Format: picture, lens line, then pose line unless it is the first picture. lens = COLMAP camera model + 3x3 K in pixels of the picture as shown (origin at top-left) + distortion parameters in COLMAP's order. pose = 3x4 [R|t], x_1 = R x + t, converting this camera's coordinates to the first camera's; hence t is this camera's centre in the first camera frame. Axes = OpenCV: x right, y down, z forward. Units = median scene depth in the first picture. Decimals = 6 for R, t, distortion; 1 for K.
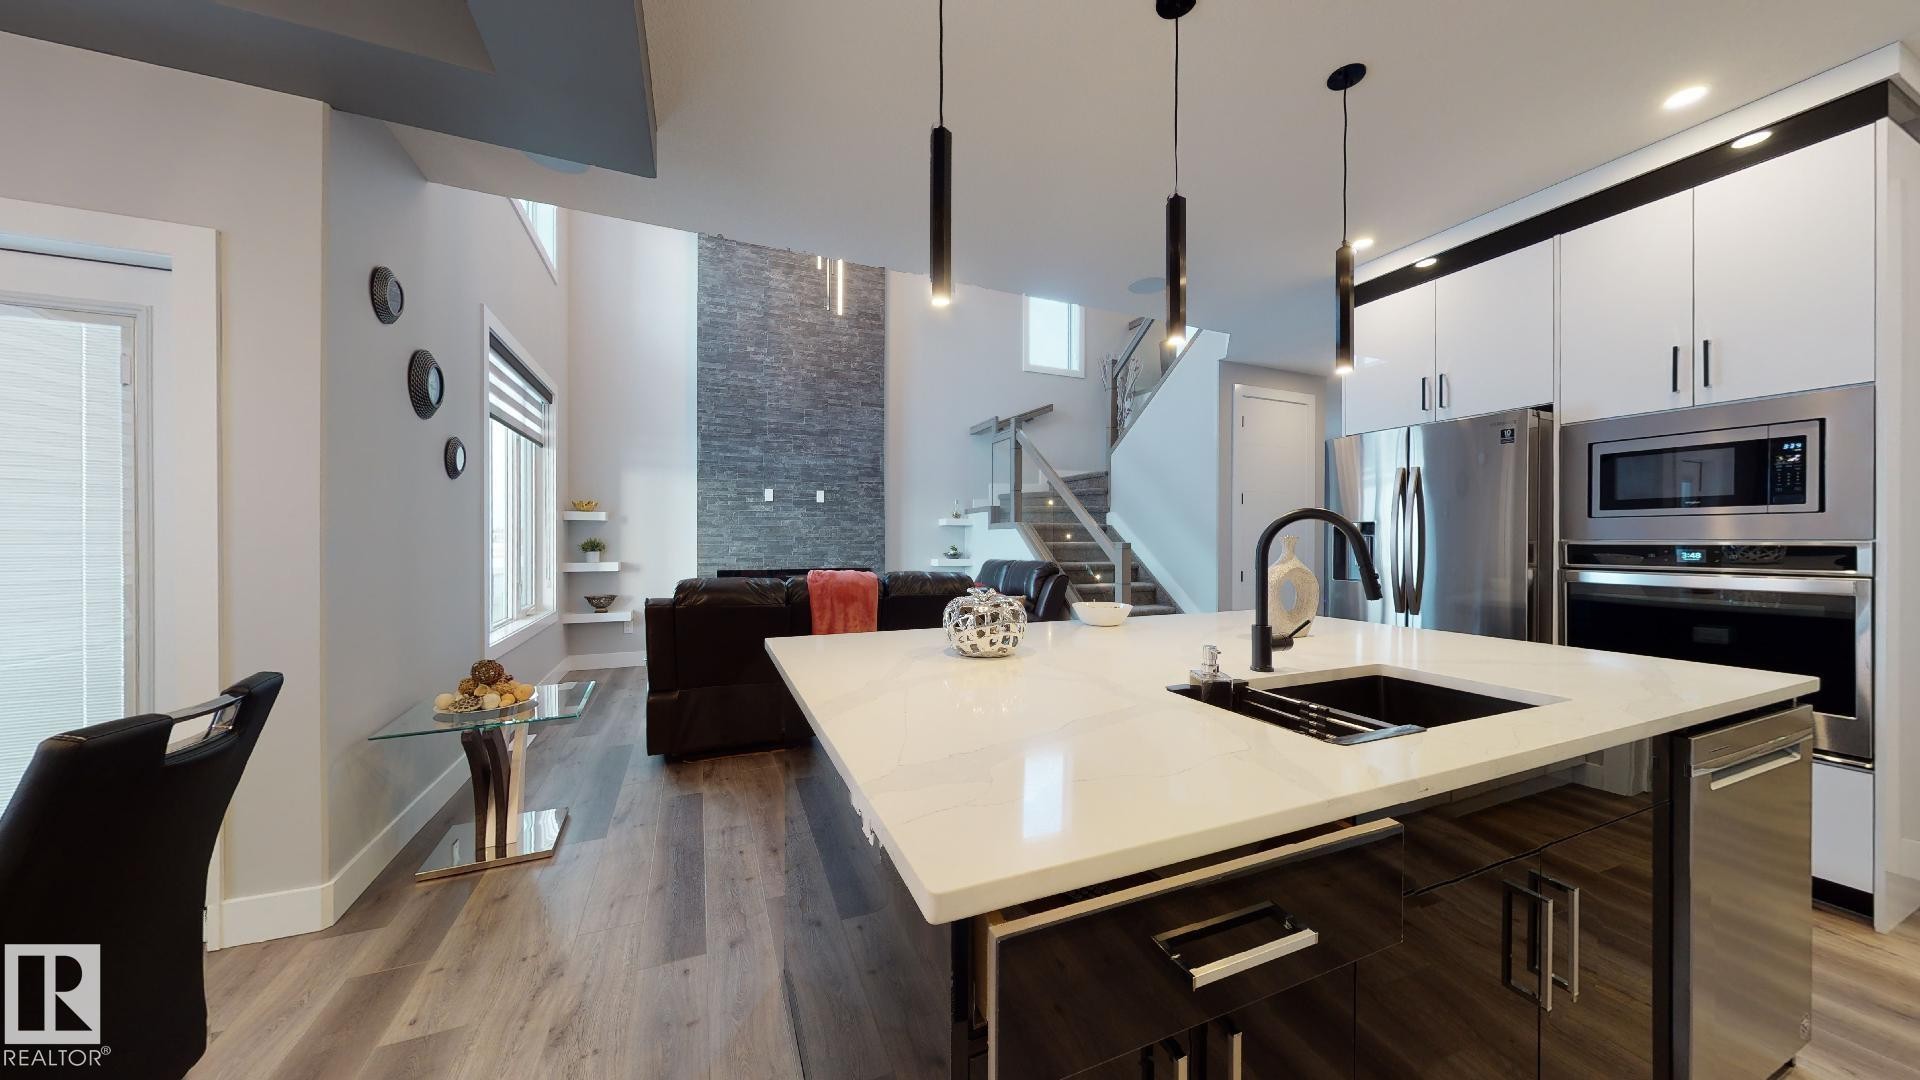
lens RADIAL K [[607.6, 0, 962.5], [0, 607.6, 541.5], [0, 0, 1]] dist [-0.000319, -0.000100]
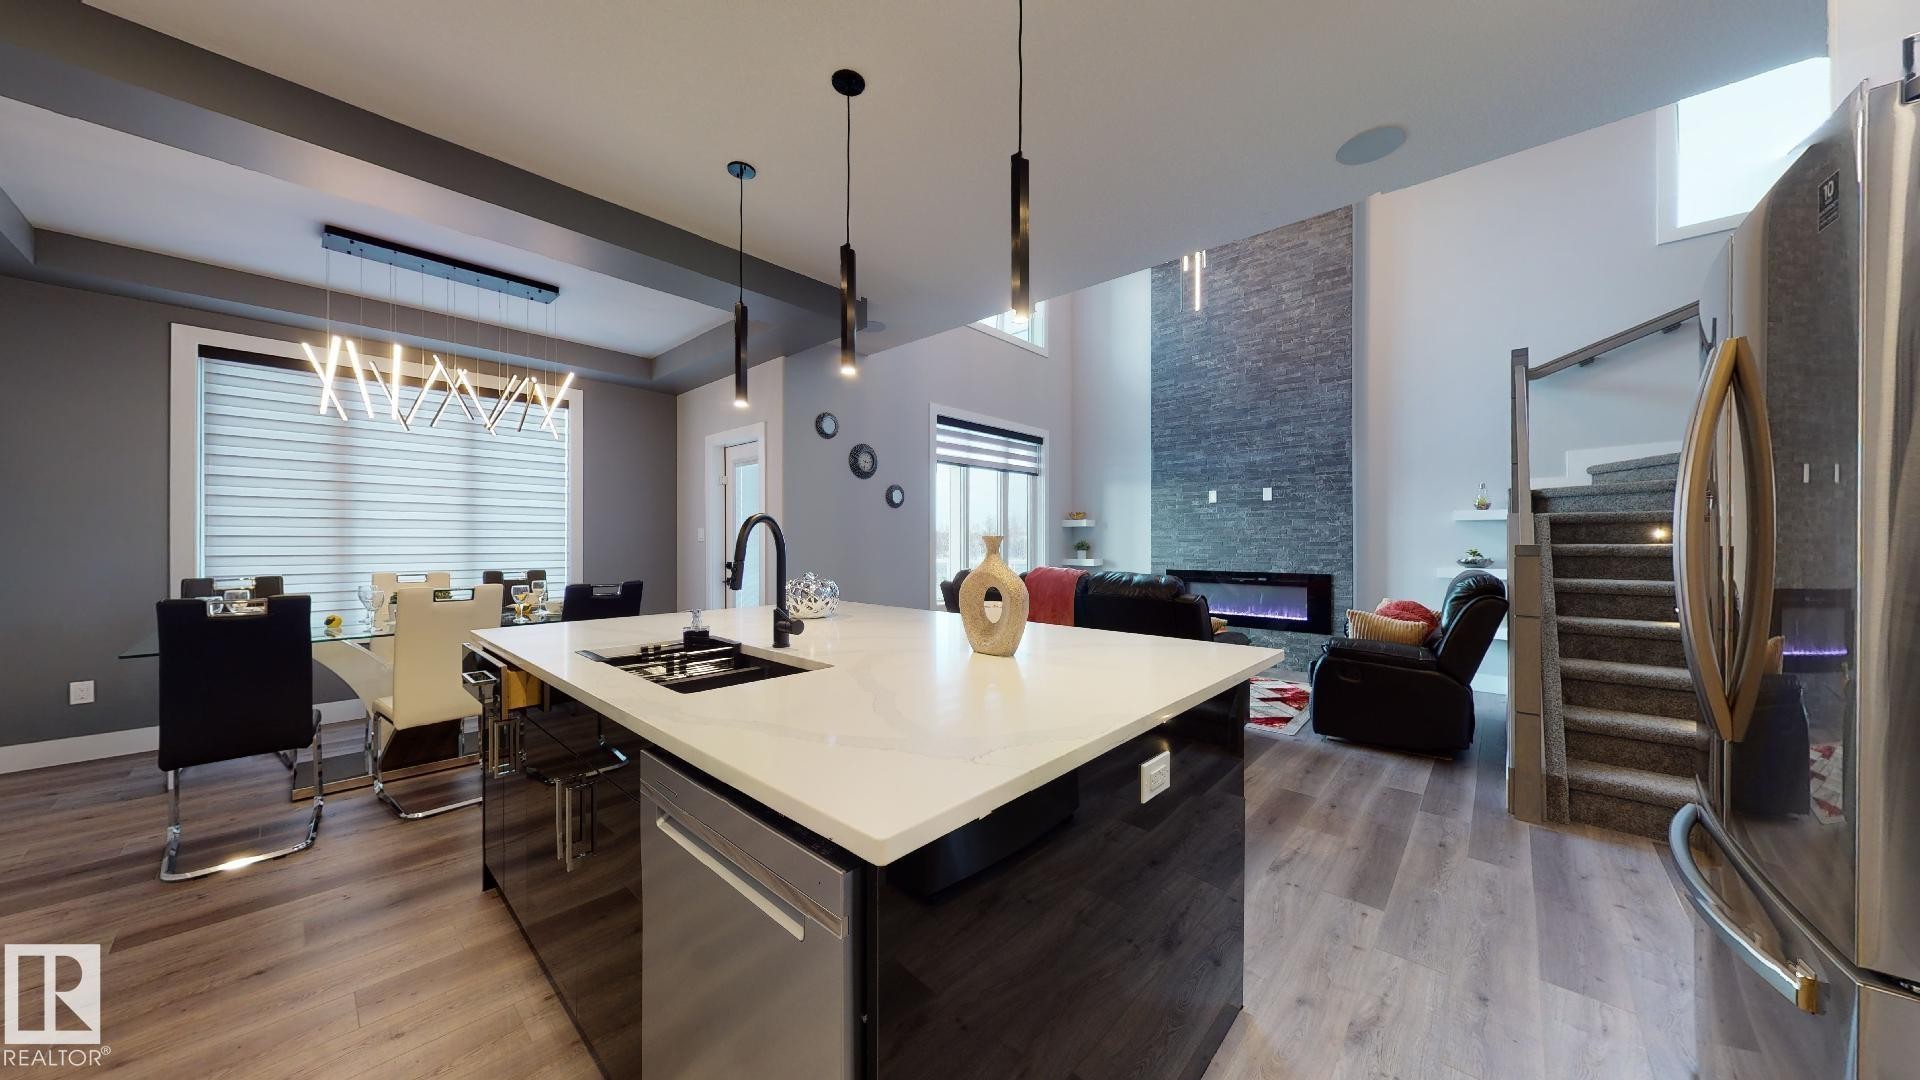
lens RADIAL K [[607.6, 0, 958.5], [0, 607.6, 544.5], [0, 0, 1]] dist [-0.000319, -0.000100]
pose [[0.409748, 0.002859, -0.912194, 1.396341], [-0.001840, 0.999996, 0.002308, 0.003548], [0.912197, 0.000733, 0.409751, 0.661912]]
